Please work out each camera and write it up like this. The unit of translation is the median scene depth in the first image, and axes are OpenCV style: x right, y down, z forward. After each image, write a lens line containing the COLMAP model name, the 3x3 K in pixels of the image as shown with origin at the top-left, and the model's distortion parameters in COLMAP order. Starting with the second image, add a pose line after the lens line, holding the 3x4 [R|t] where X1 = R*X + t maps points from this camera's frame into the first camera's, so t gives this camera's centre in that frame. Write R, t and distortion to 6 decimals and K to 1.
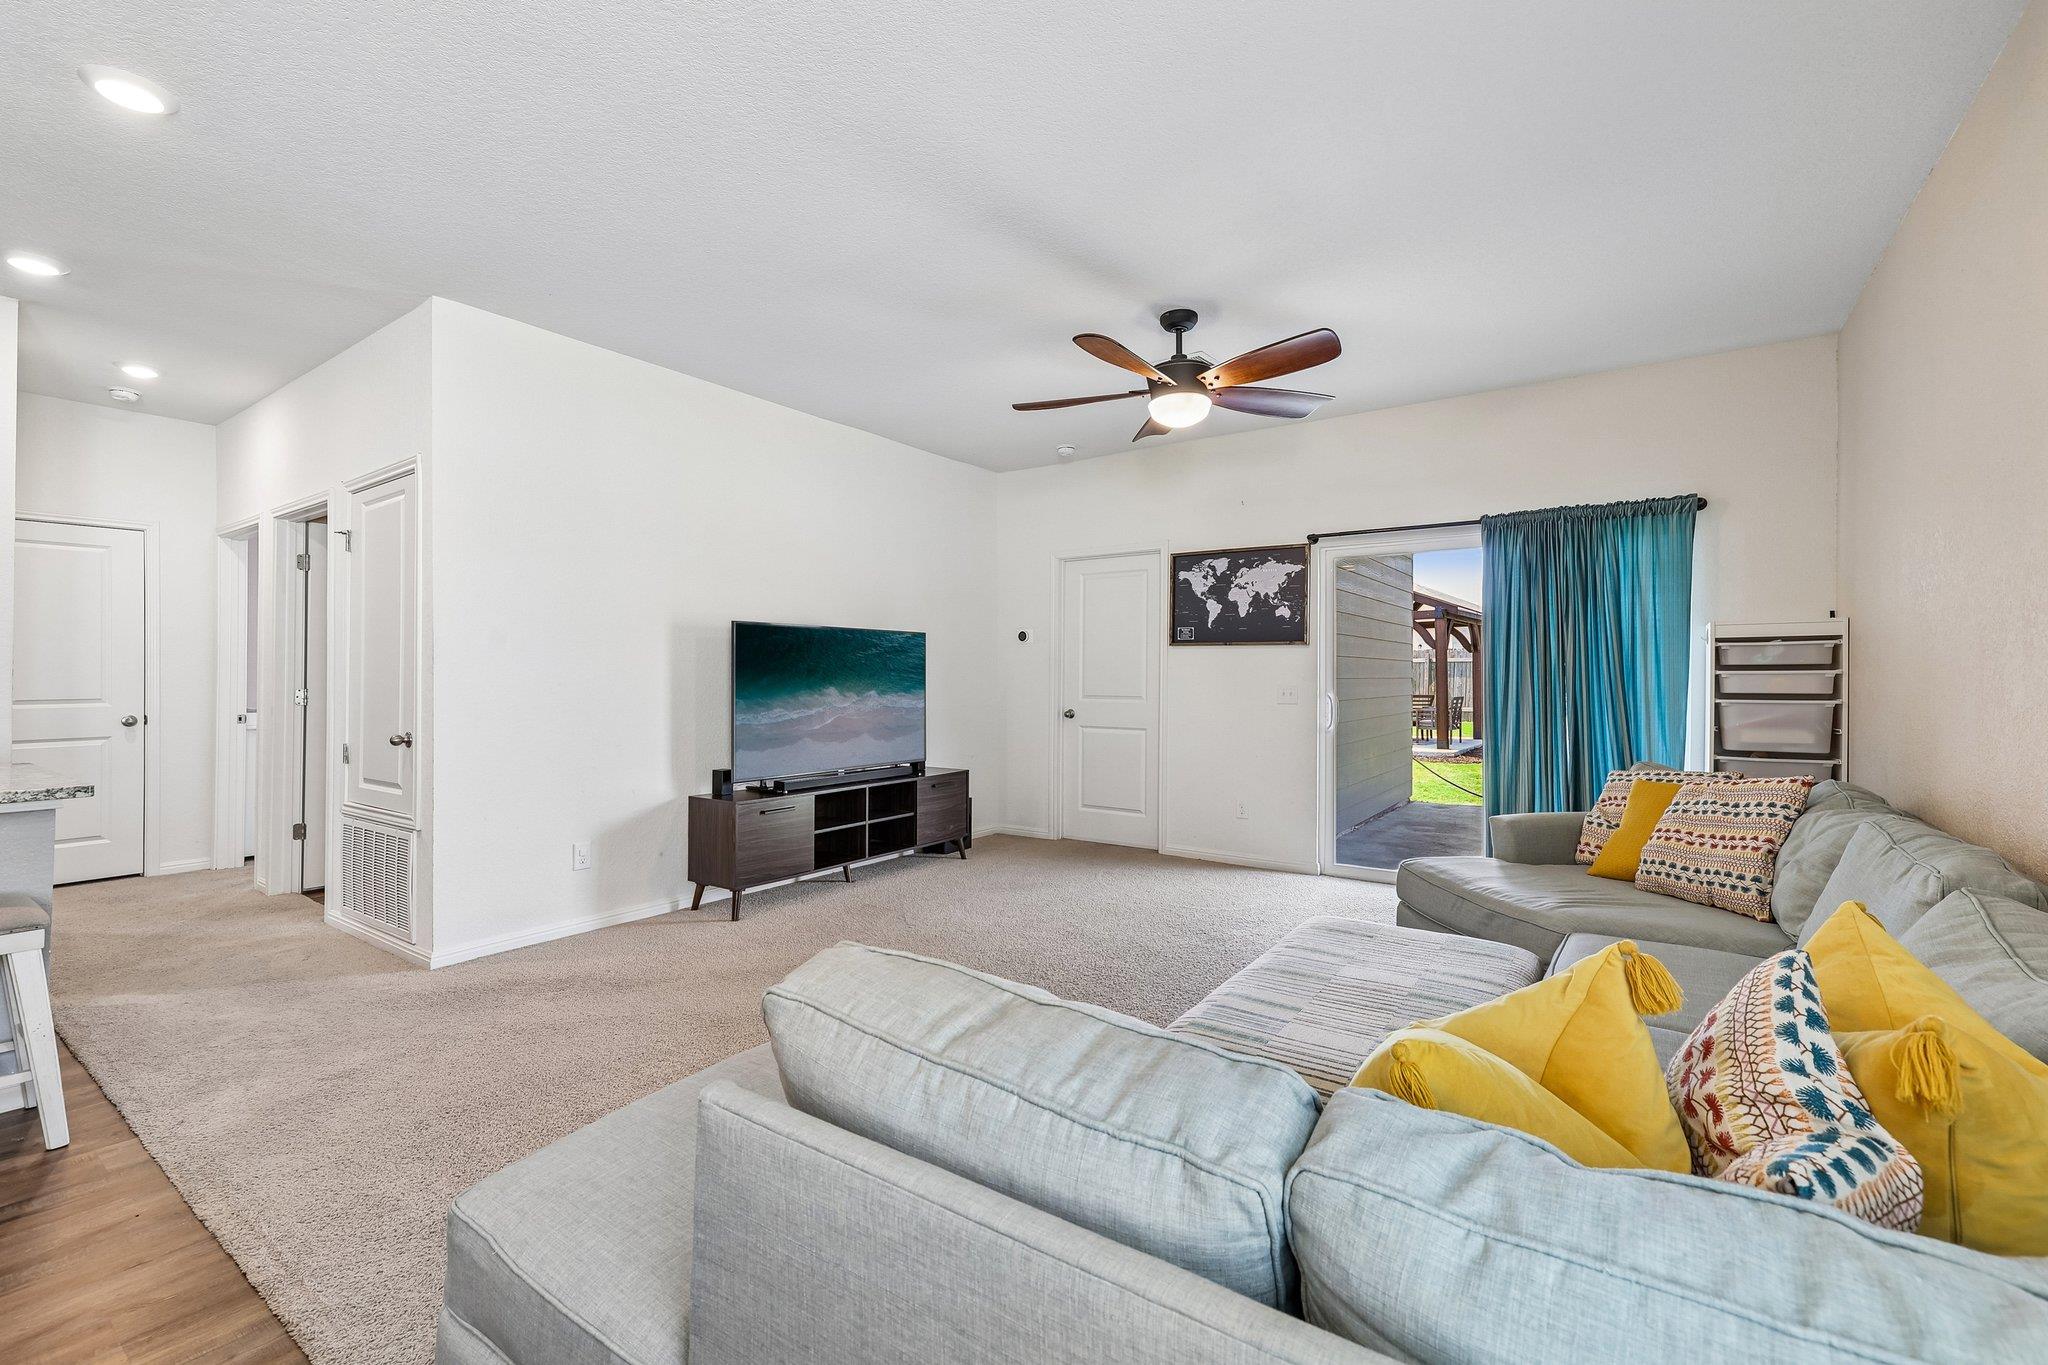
lens RADIAL K [[864.9, 0, 1039.2], [0, 864.9, 705.1], [0, 0, 1]] dist [-0.001118, -0.000117]
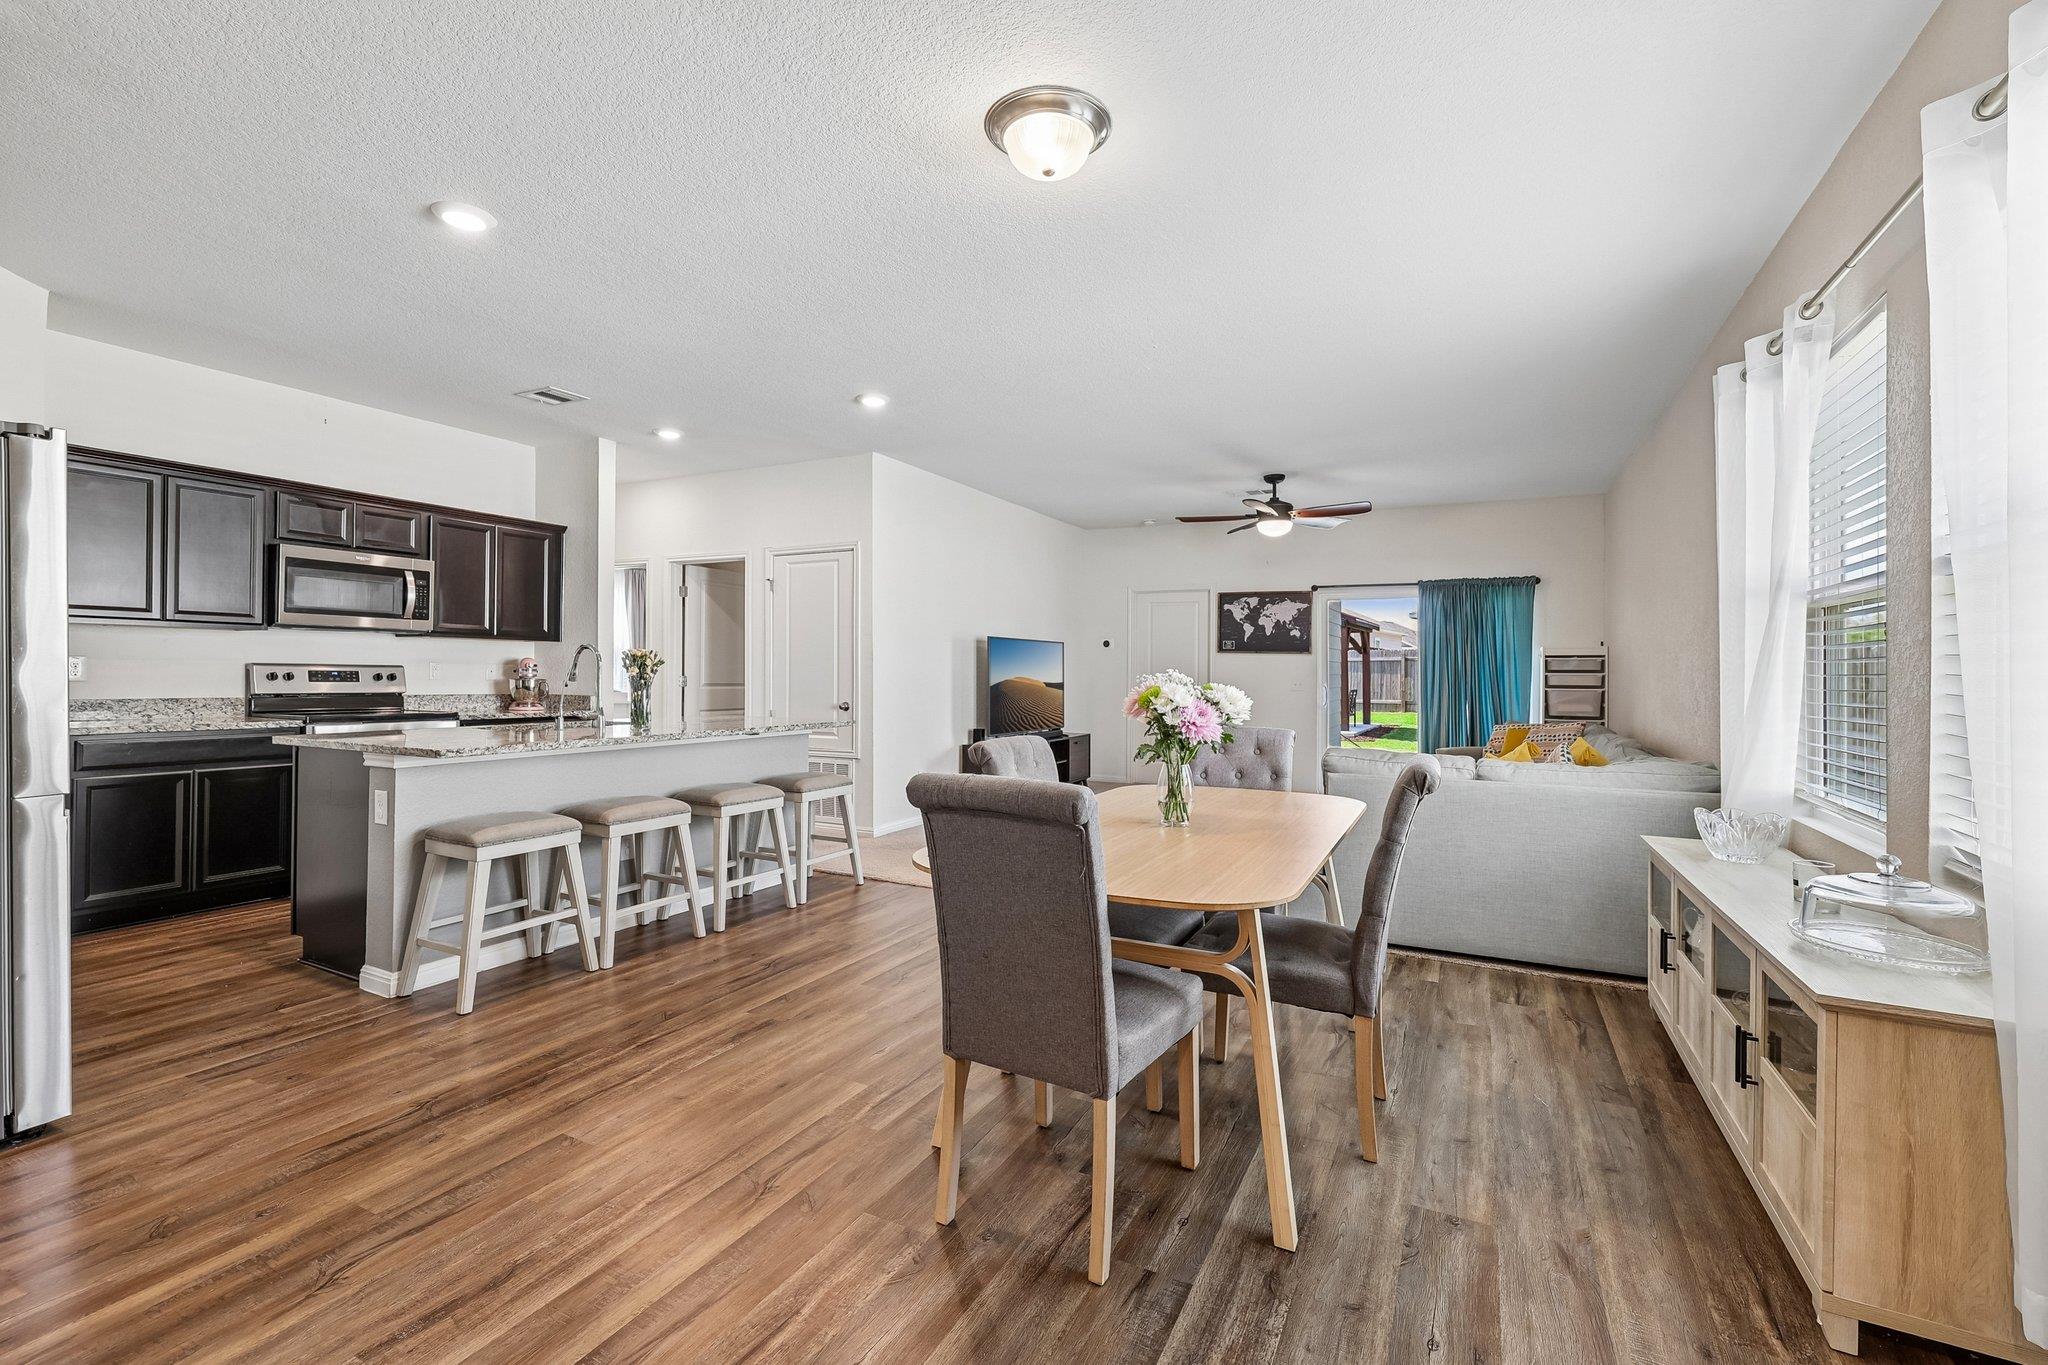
lens RADIAL K [[875.8, 0, 1024.2], [0, 875.8, 692.0], [0, 0, 1]] dist [-0.001260, -0.000183]
pose [[0.991783, 0.005302, 0.127825, -0.422287], [-0.004362, 0.999961, -0.007637, 0.015312], [-0.127860, 0.007016, 0.991767, -0.537425]]
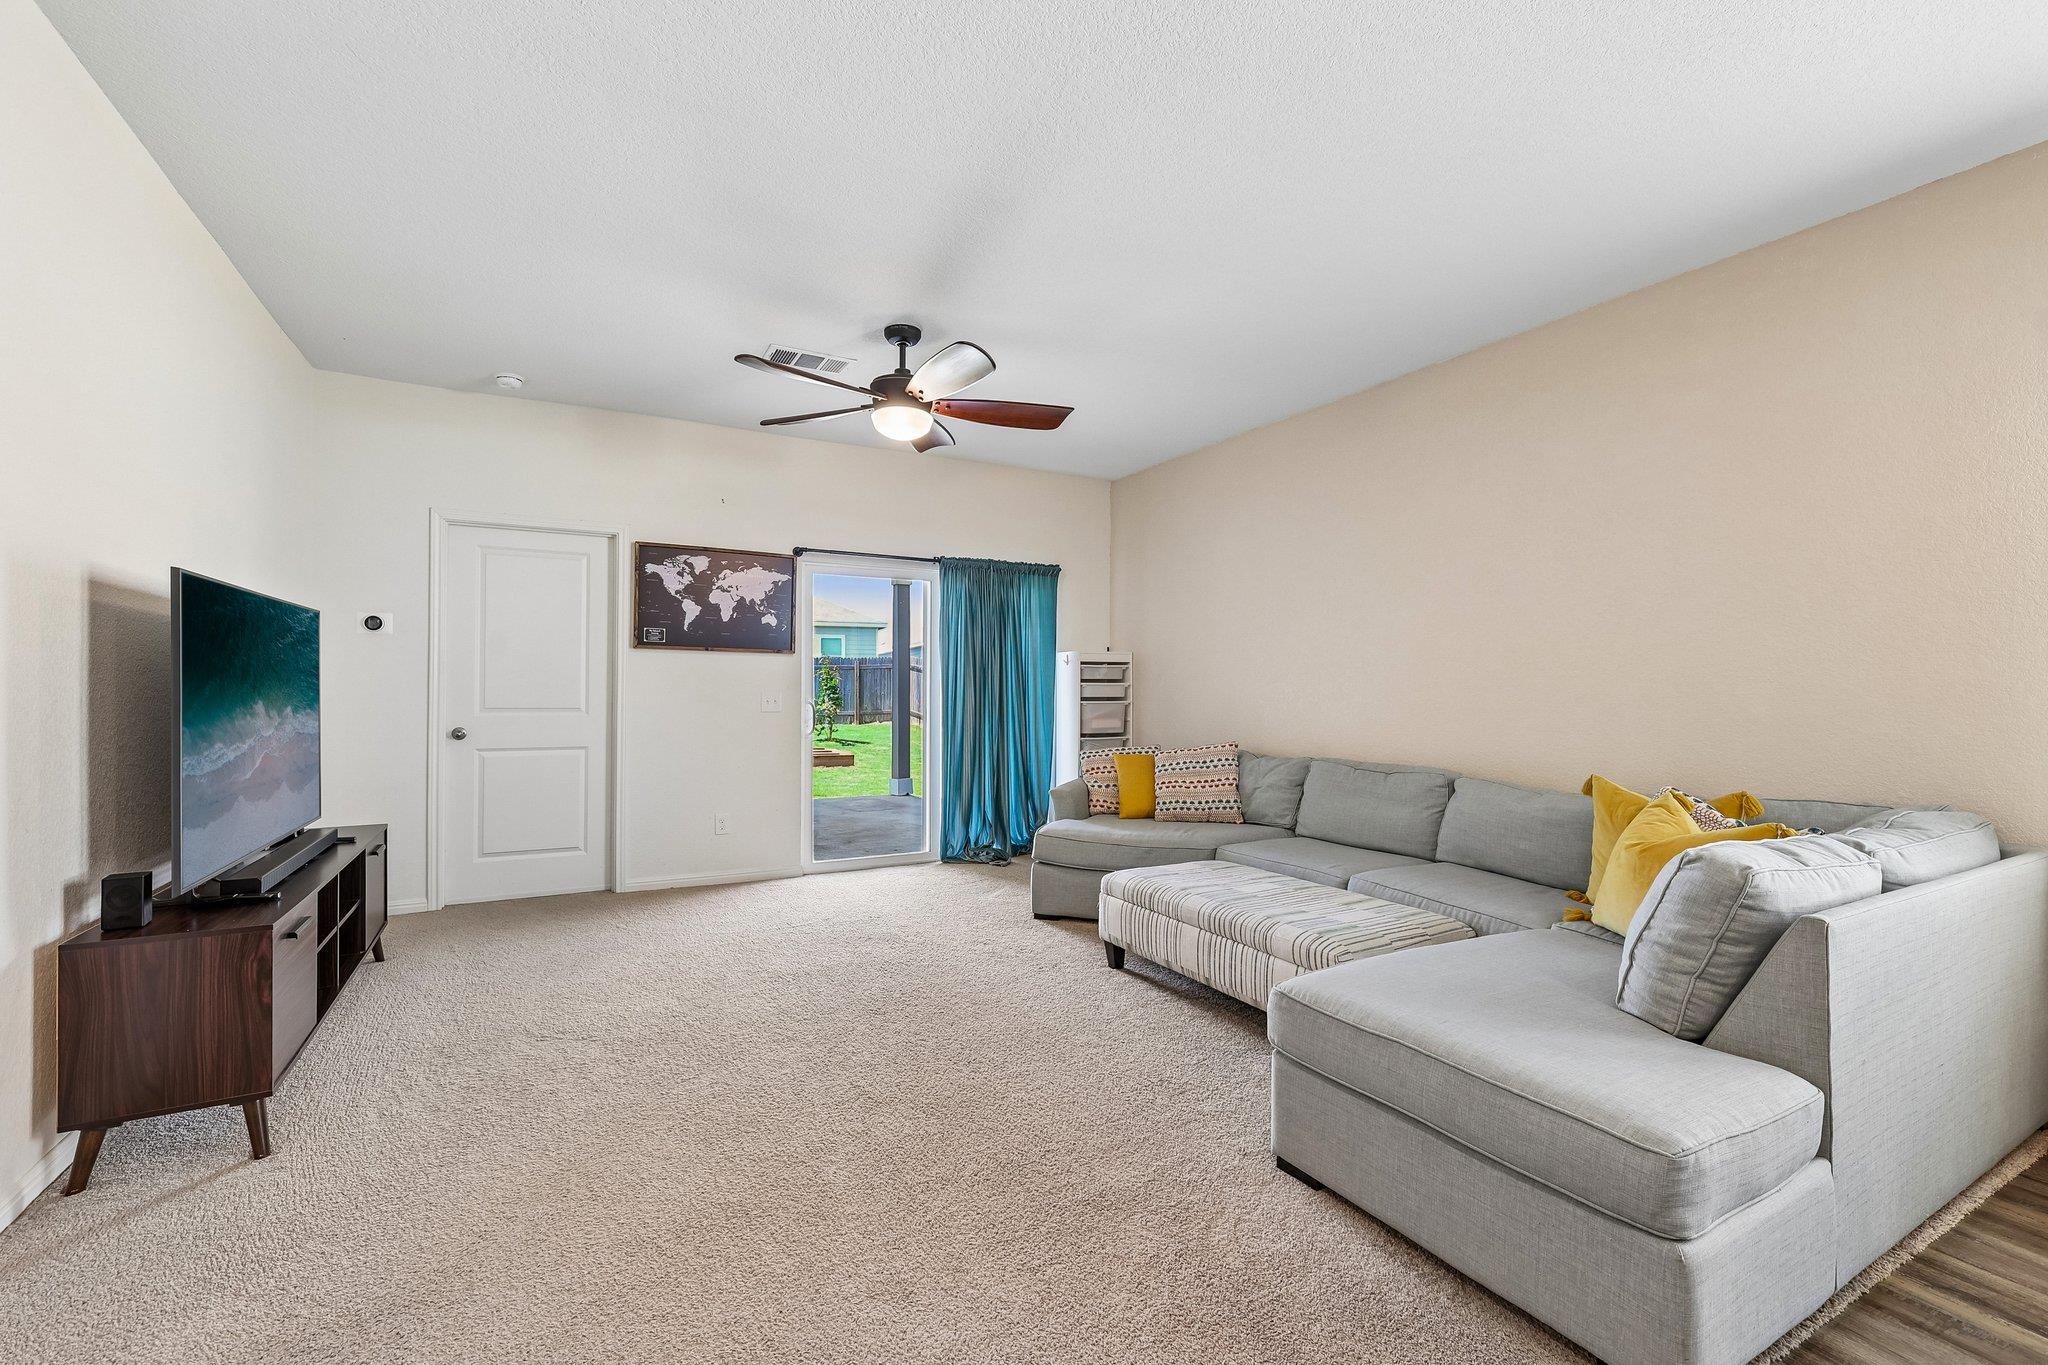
lens RADIAL K [[875.8, 0, 1024.2], [0, 875.8, 692.0], [0, 0, 1]] dist [-0.001260, -0.000183]
pose [[0.455189, -0.004221, 0.890385, -0.492043], [0.023564, 0.999696, -0.007307, -0.010195], [-0.890083, 0.024307, 0.455150, 0.284848]]
